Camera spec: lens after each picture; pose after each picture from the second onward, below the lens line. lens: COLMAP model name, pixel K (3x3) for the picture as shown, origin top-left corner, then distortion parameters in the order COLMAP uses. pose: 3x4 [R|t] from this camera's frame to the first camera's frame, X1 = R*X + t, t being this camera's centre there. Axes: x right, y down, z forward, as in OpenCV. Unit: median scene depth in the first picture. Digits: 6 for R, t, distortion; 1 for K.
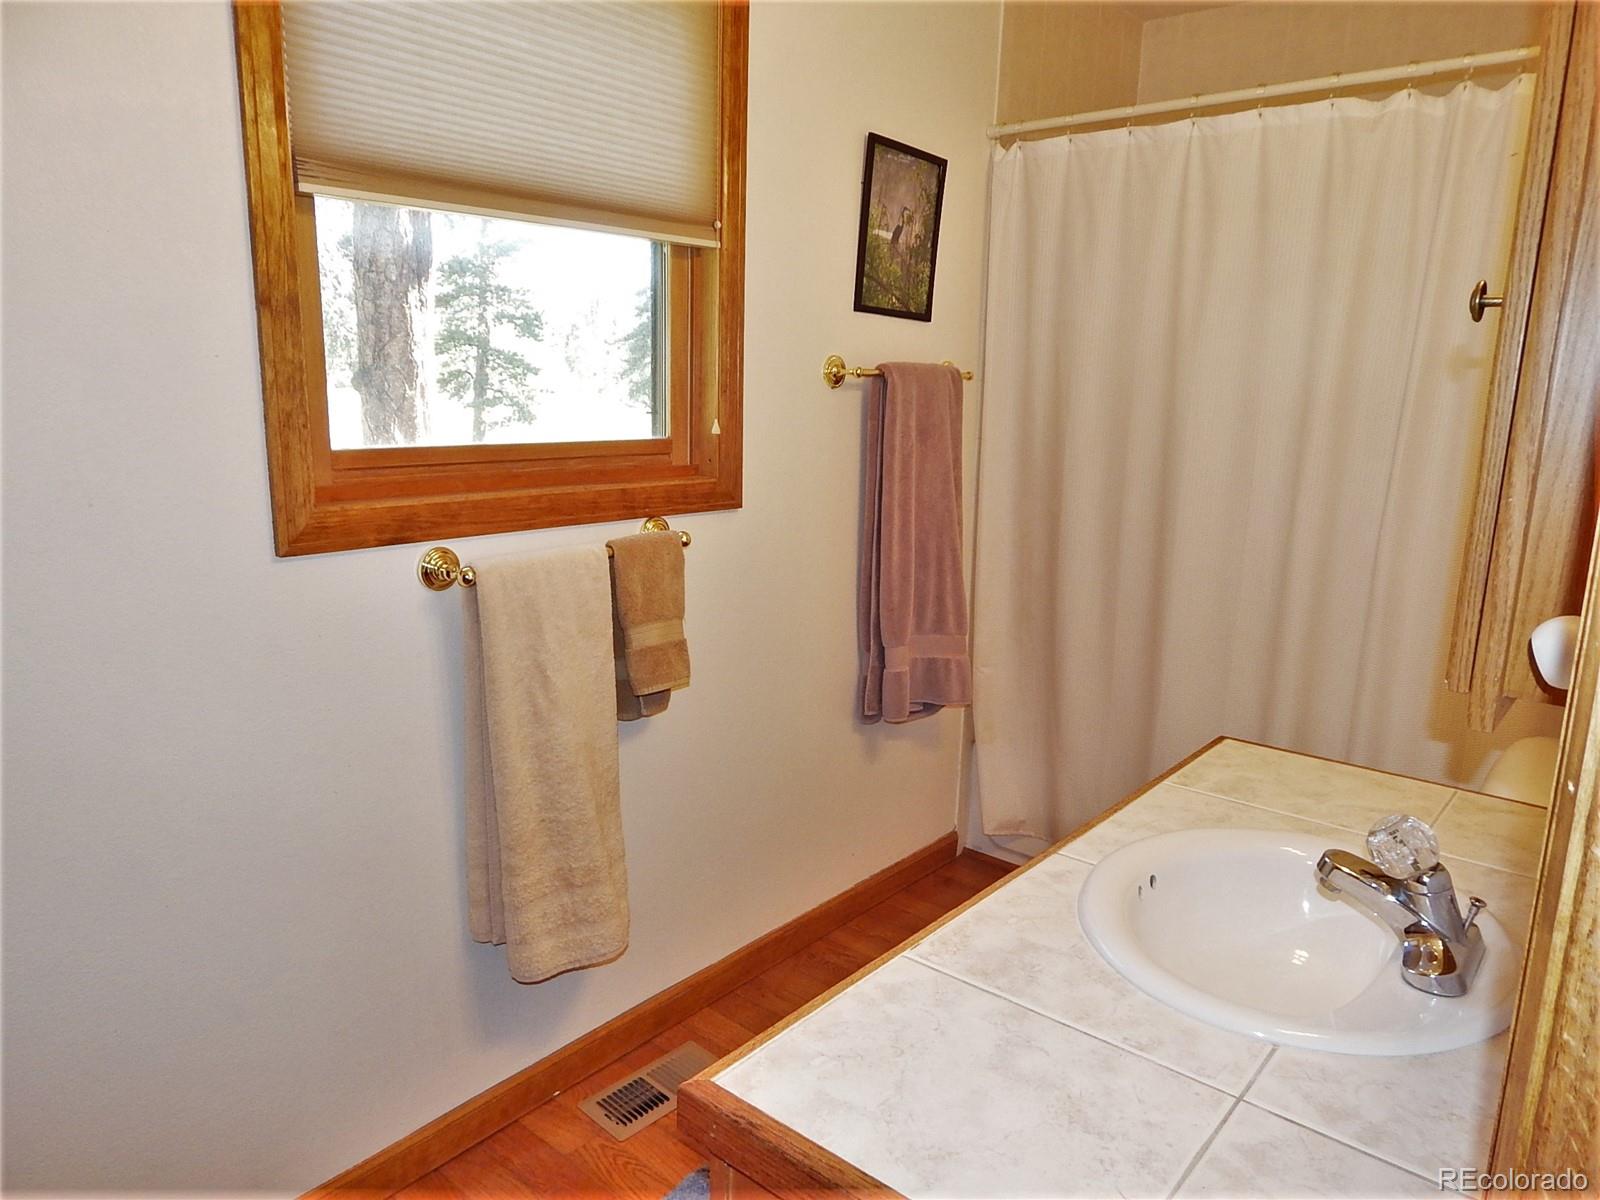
lens RADIAL K [[1058.8, 0, 798.6], [0, 1058.8, 601.9], [0, 0, 1]] dist [0.004117, -0.008407]
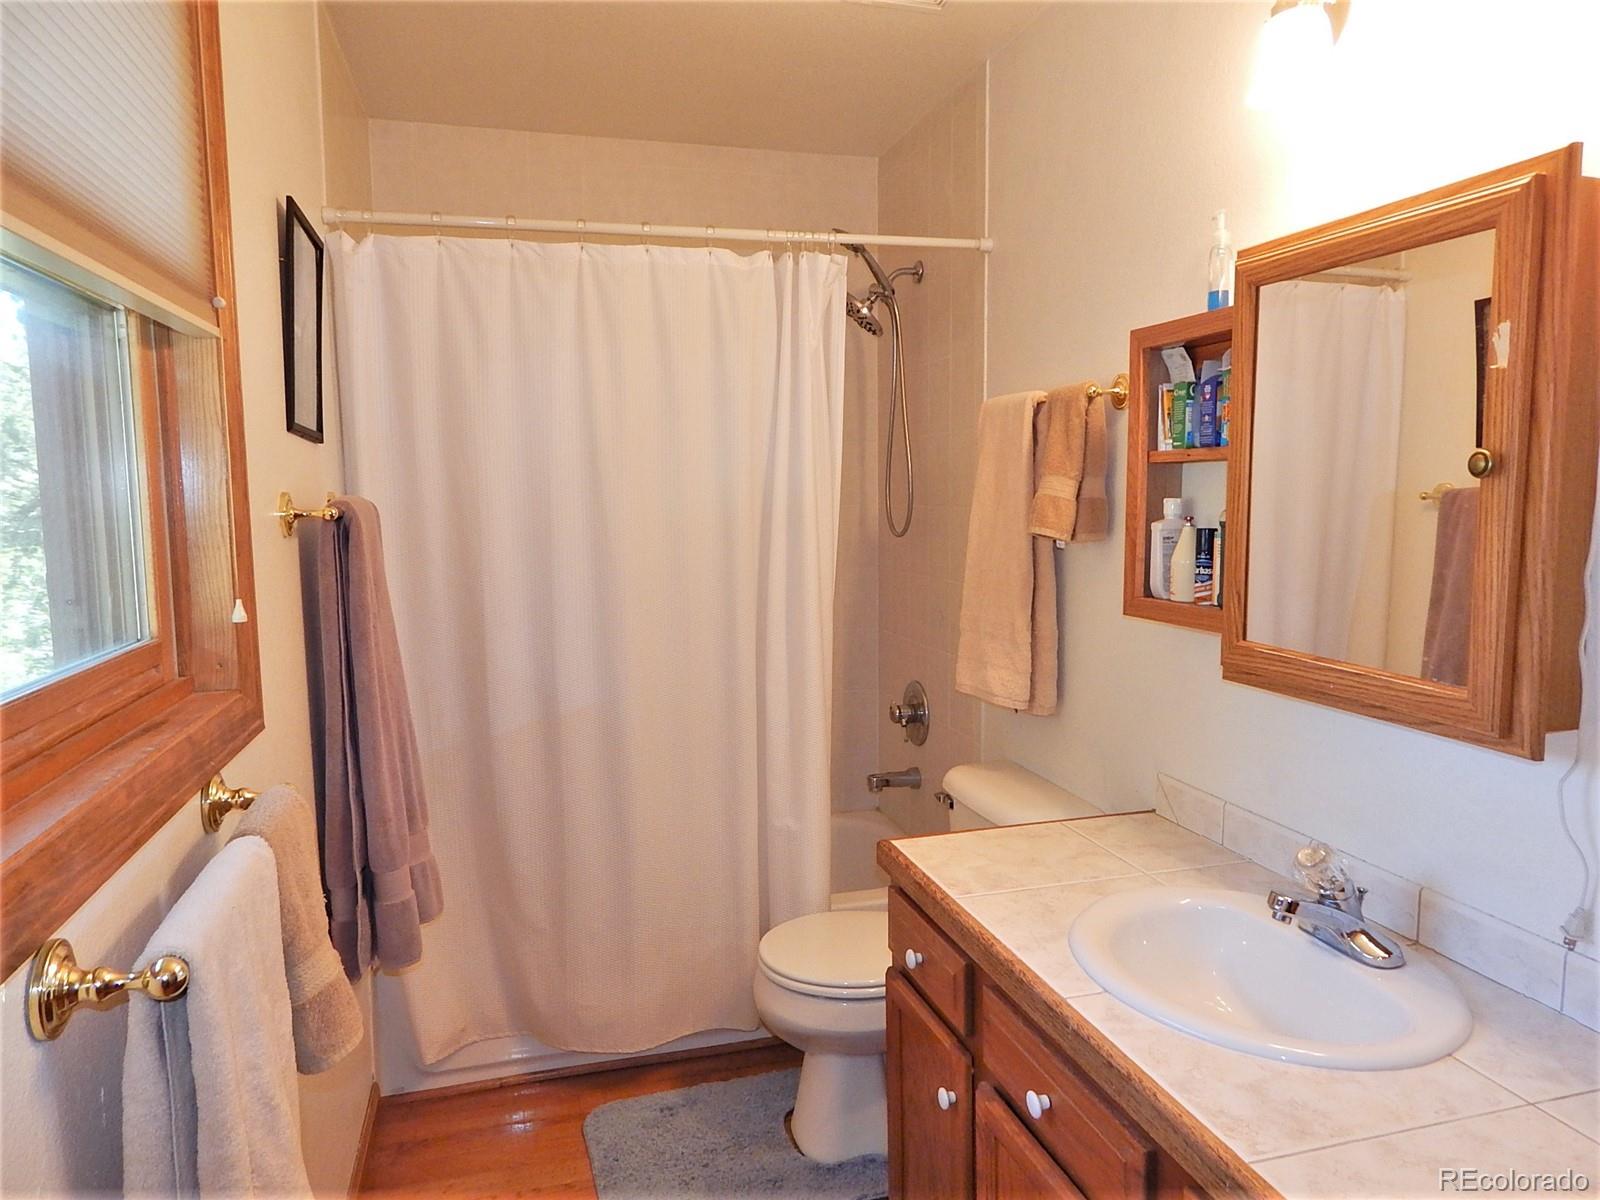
lens RADIAL K [[1058.8, 0, 792.1], [0, 1058.8, 596.0], [0, 0, 1]] dist [0.004117, -0.008407]
pose [[0.579541, -0.105397, 0.808099, -0.376512], [0.196637, 0.980388, -0.013153, -0.090086], [-0.790864, 0.166525, 0.588900, 0.348390]]
